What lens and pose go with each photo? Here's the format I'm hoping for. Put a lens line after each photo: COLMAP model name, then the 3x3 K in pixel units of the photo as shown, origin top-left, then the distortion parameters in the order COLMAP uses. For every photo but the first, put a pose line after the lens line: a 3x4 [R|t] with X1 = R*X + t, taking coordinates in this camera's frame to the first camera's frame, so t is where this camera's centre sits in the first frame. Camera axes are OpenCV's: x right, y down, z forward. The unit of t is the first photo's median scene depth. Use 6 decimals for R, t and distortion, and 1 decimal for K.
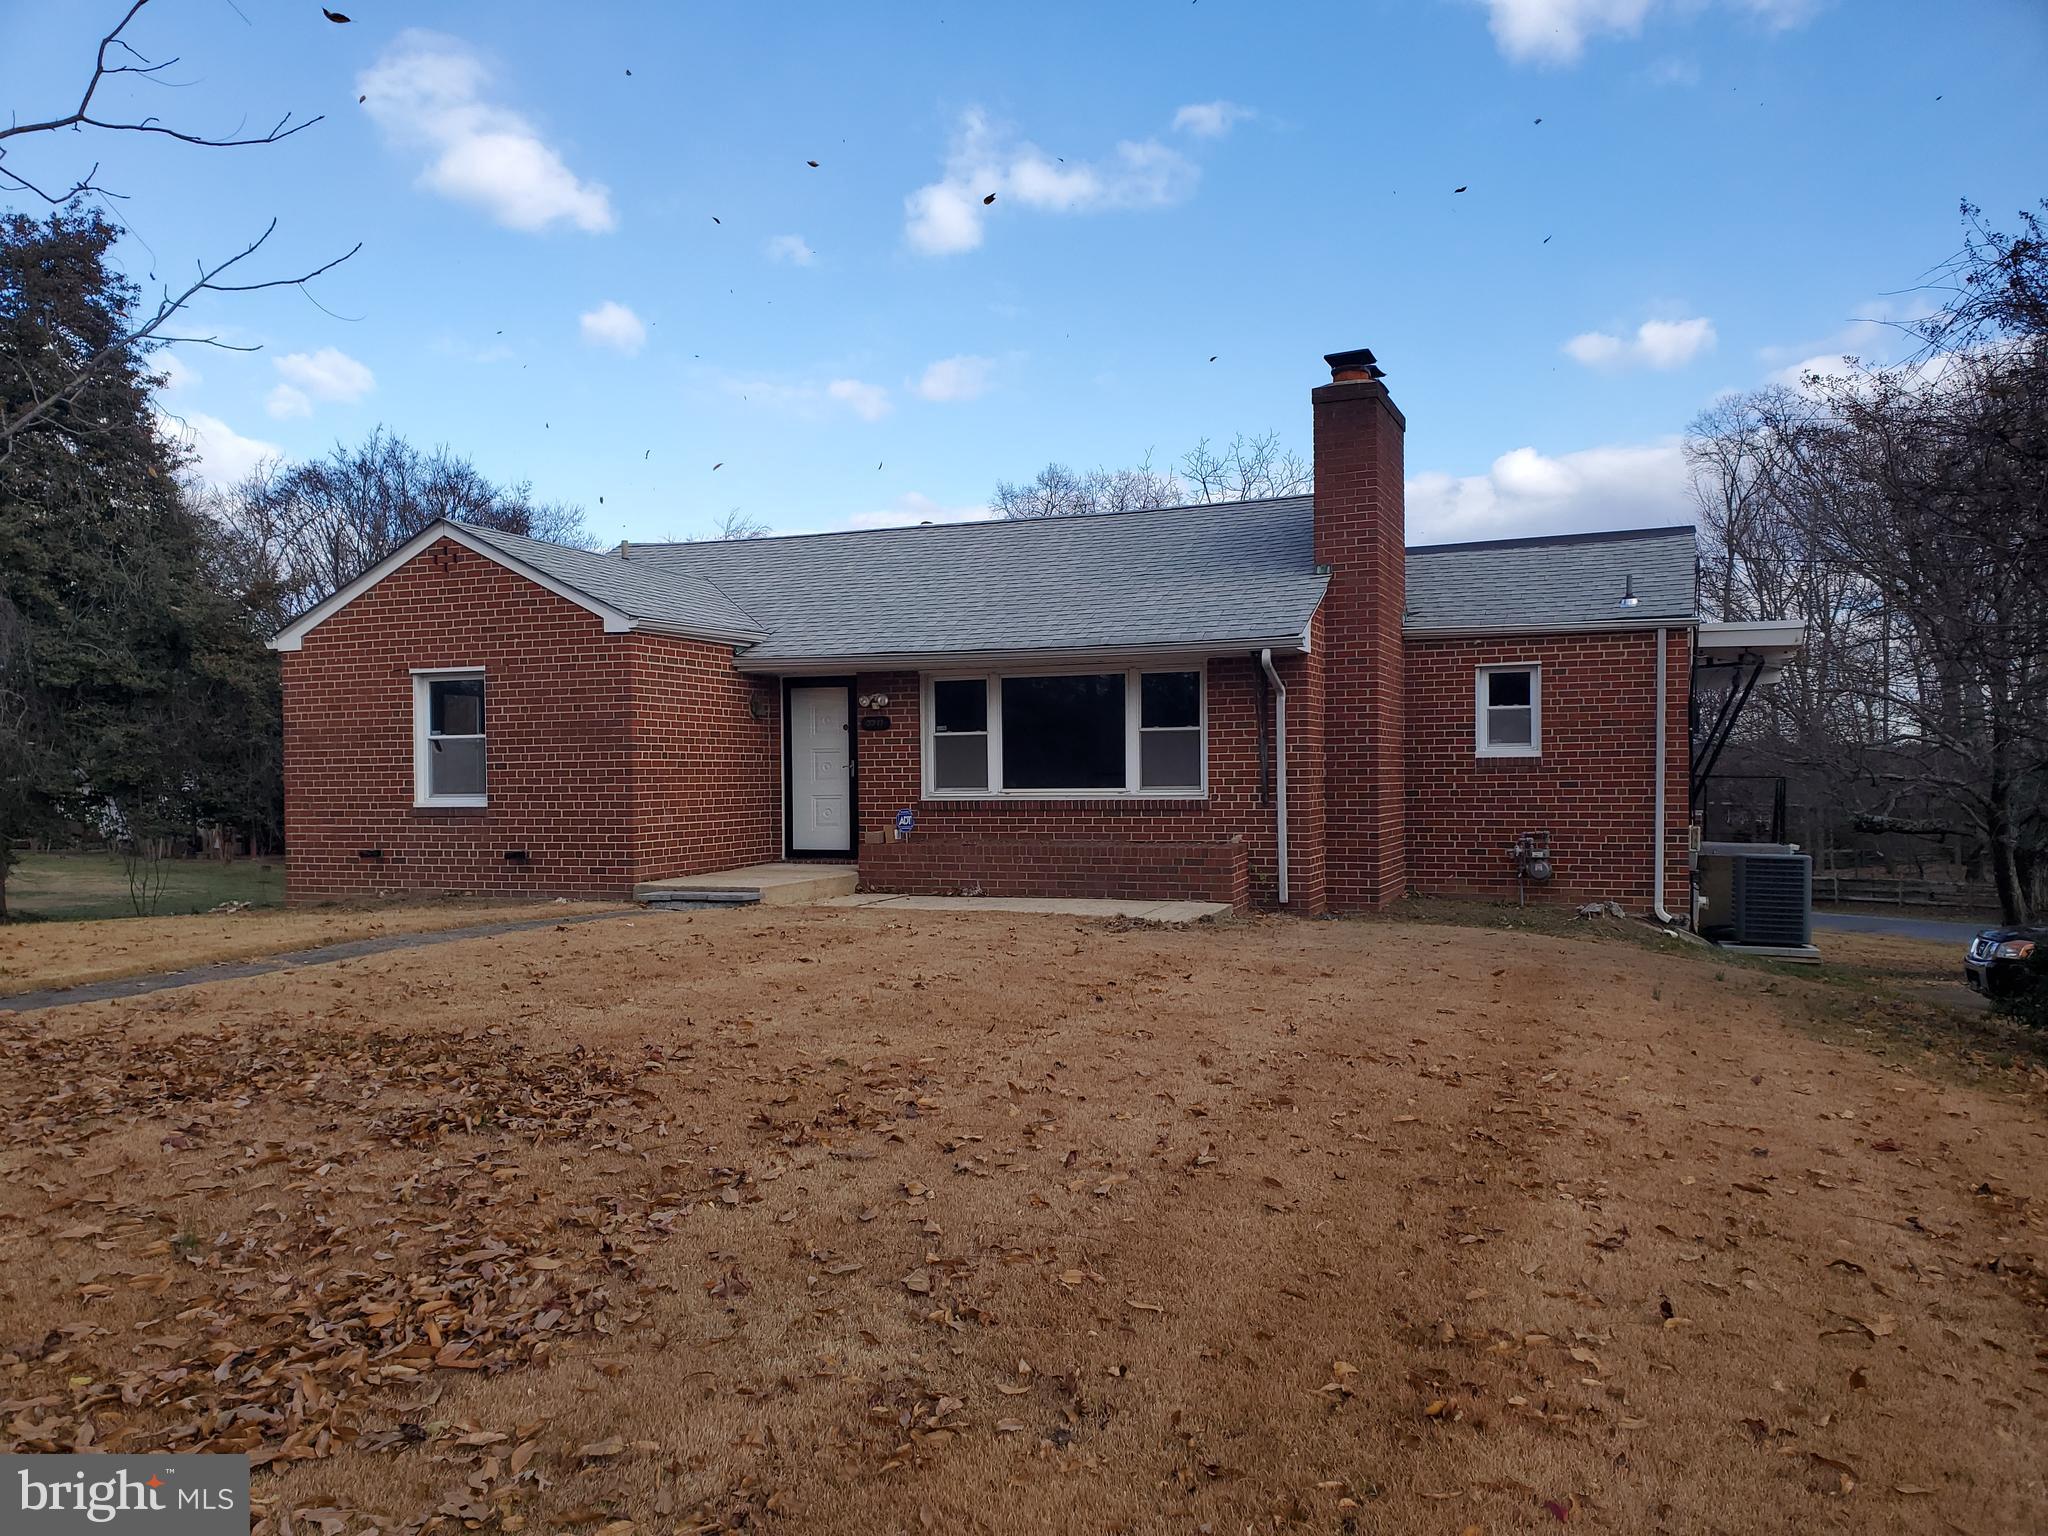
lens RADIAL K [[1590.2, 0, 1025.1], [0, 1590.2, 778.7], [0, 0, 1]] dist [0.010680, 0.001334]
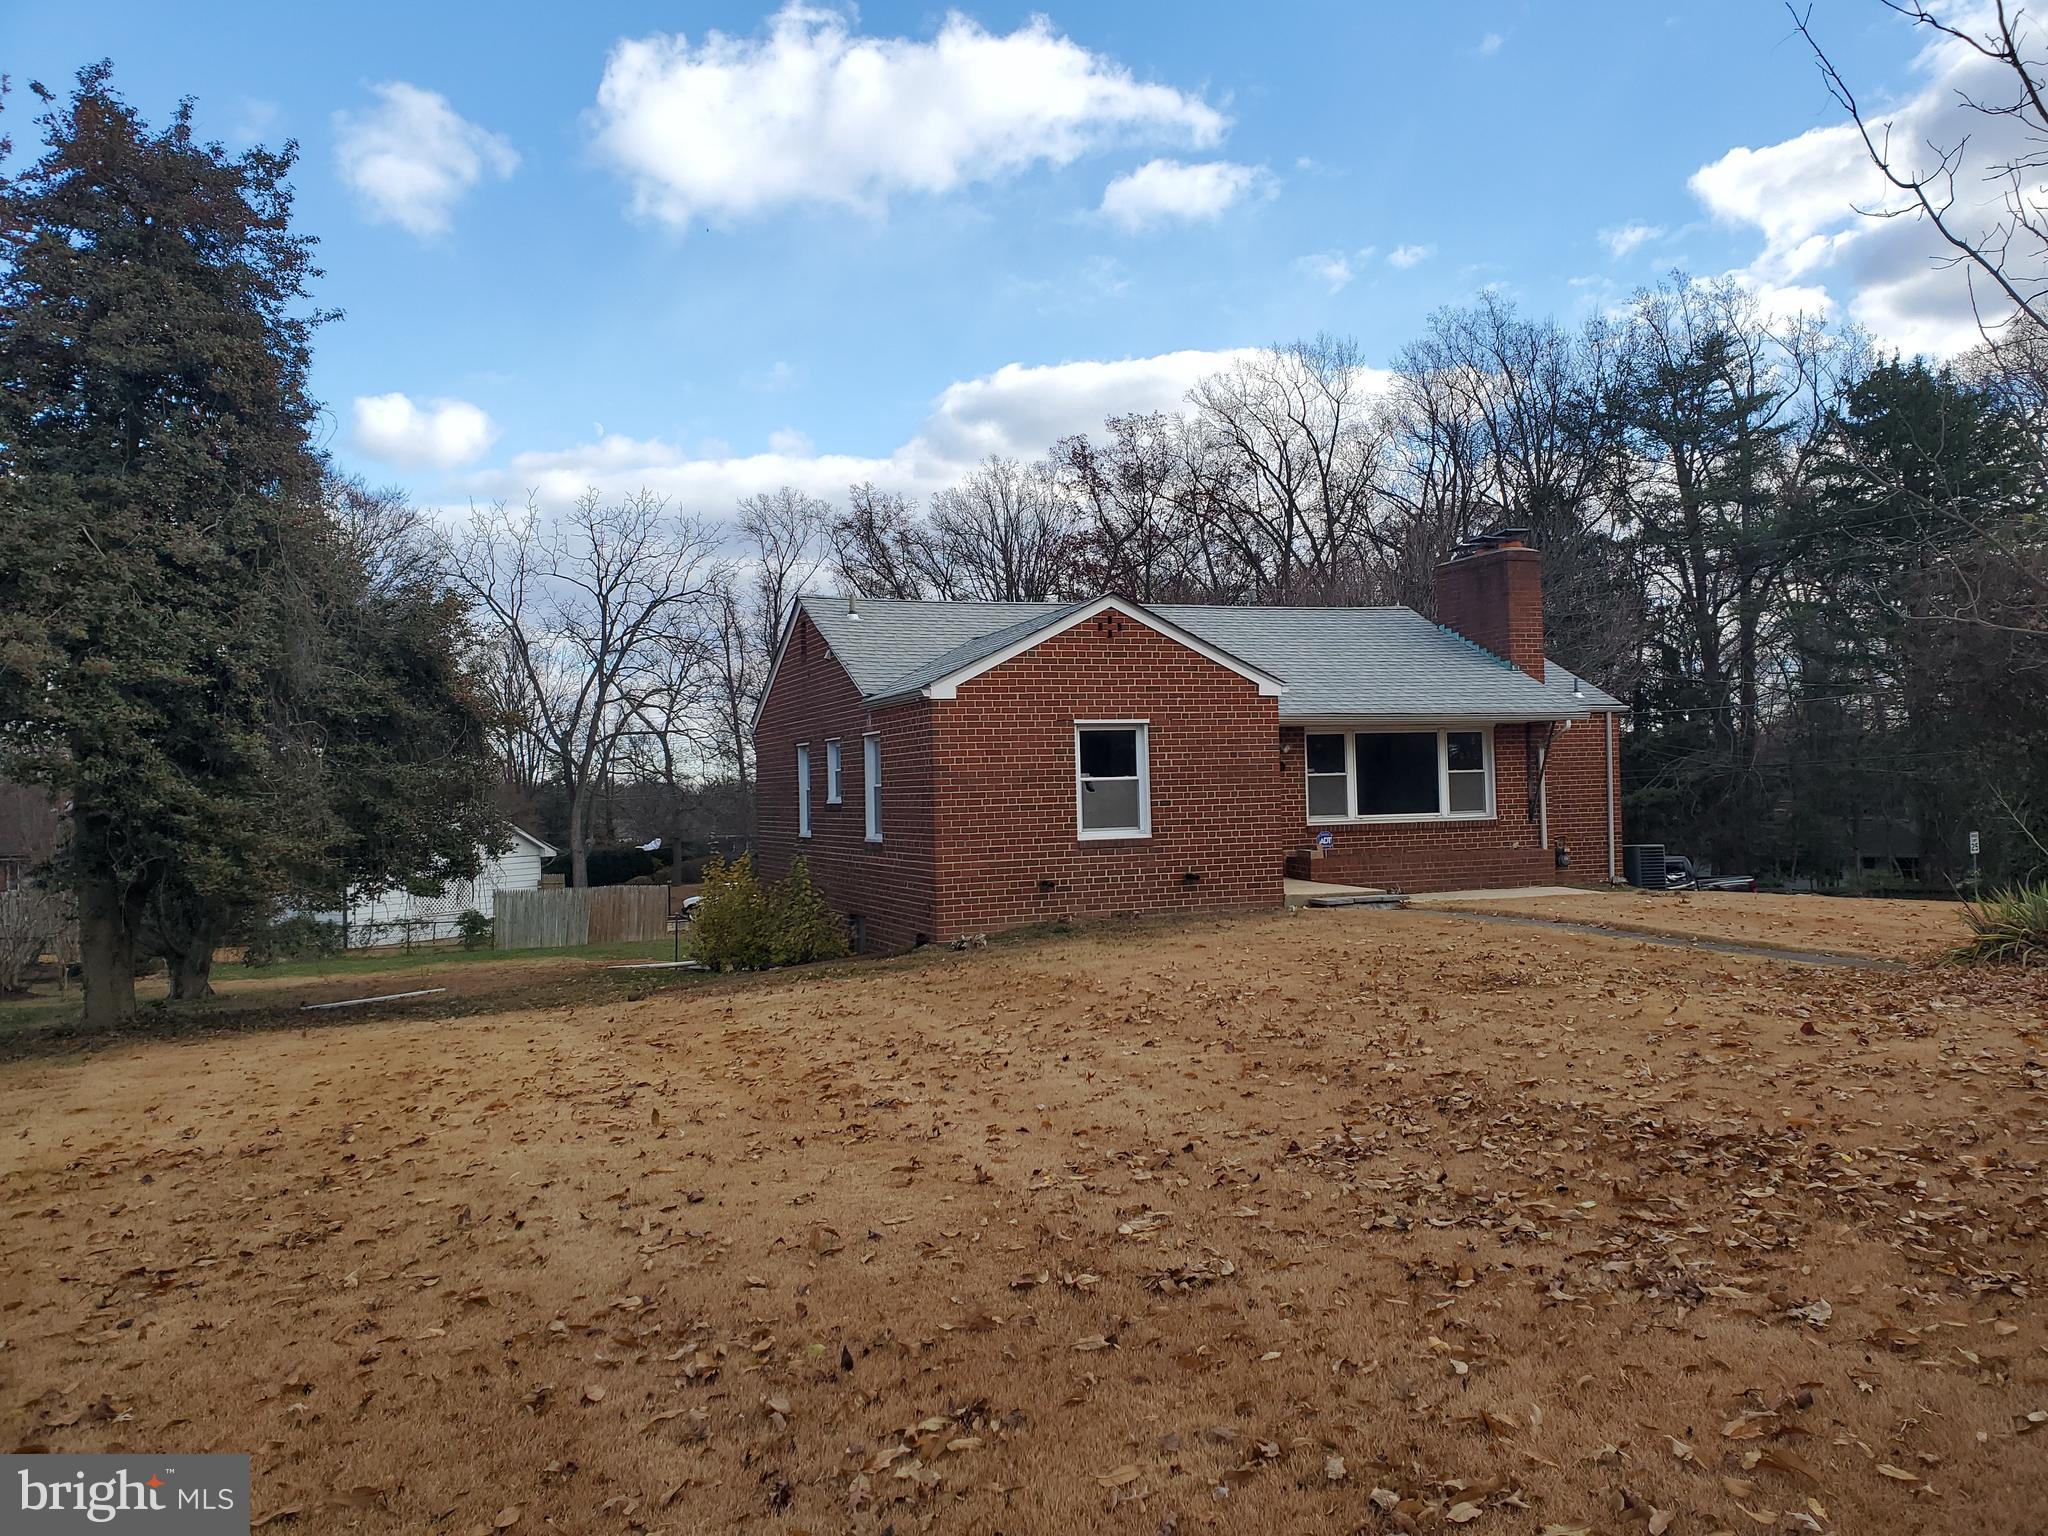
lens RADIAL K [[1590.2, 0, 1024.5], [0, 1590.2, 759.1], [0, 0, 1]] dist [0.010680, 0.001334]
pose [[0.761163, 0.003895, 0.648548, -1.145671], [0.021270, 0.999294, -0.030965, -0.006010], [-0.648211, 0.037364, 0.760543, 0.155120]]
